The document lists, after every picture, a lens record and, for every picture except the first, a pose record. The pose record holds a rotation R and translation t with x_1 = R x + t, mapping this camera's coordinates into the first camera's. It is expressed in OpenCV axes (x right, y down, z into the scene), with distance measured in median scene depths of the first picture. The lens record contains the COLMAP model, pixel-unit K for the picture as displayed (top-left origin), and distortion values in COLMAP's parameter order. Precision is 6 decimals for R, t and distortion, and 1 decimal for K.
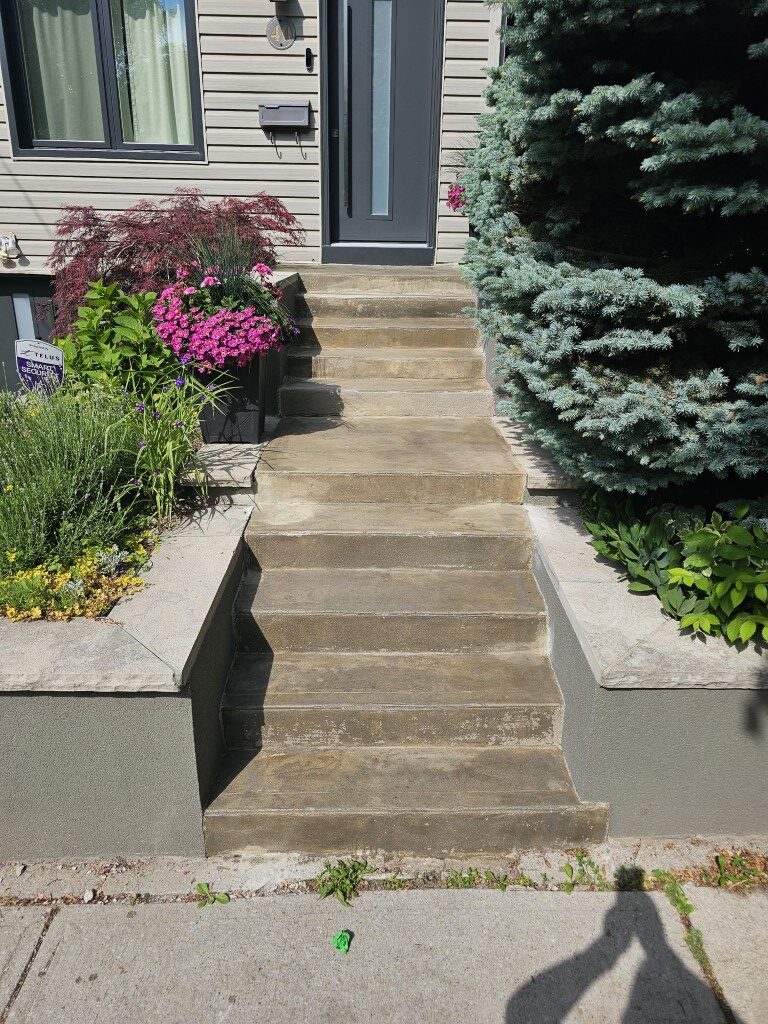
lens RADIAL K [[697.9, 0, 384.0], [0, 697.9, 512.0], [0, 0, 1]] dist [0.054803, -0.051290]
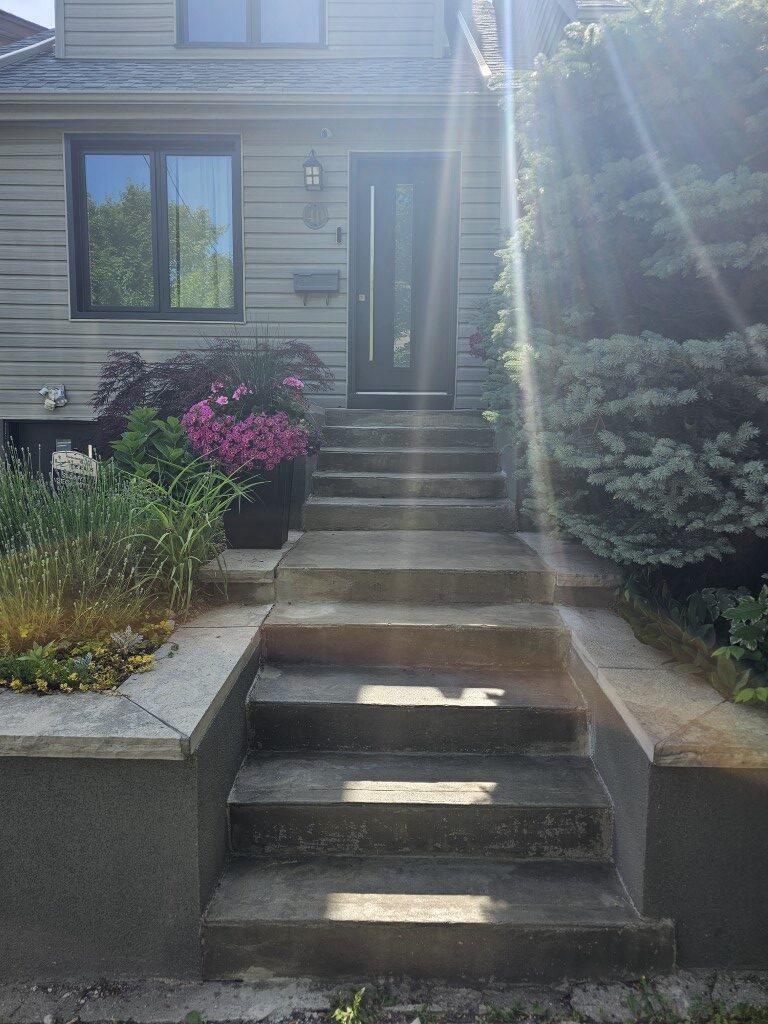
lens RADIAL K [[699.9, 0, 379.2], [0, 699.9, 513.5], [0, 0, 1]] dist [0.055269, -0.054414]
pose [[0.999334, -0.000688, -0.036484, -0.005372], [-0.007773, 0.972867, -0.231236, 0.123712], [0.035653, 0.231366, 0.972213, 0.036768]]
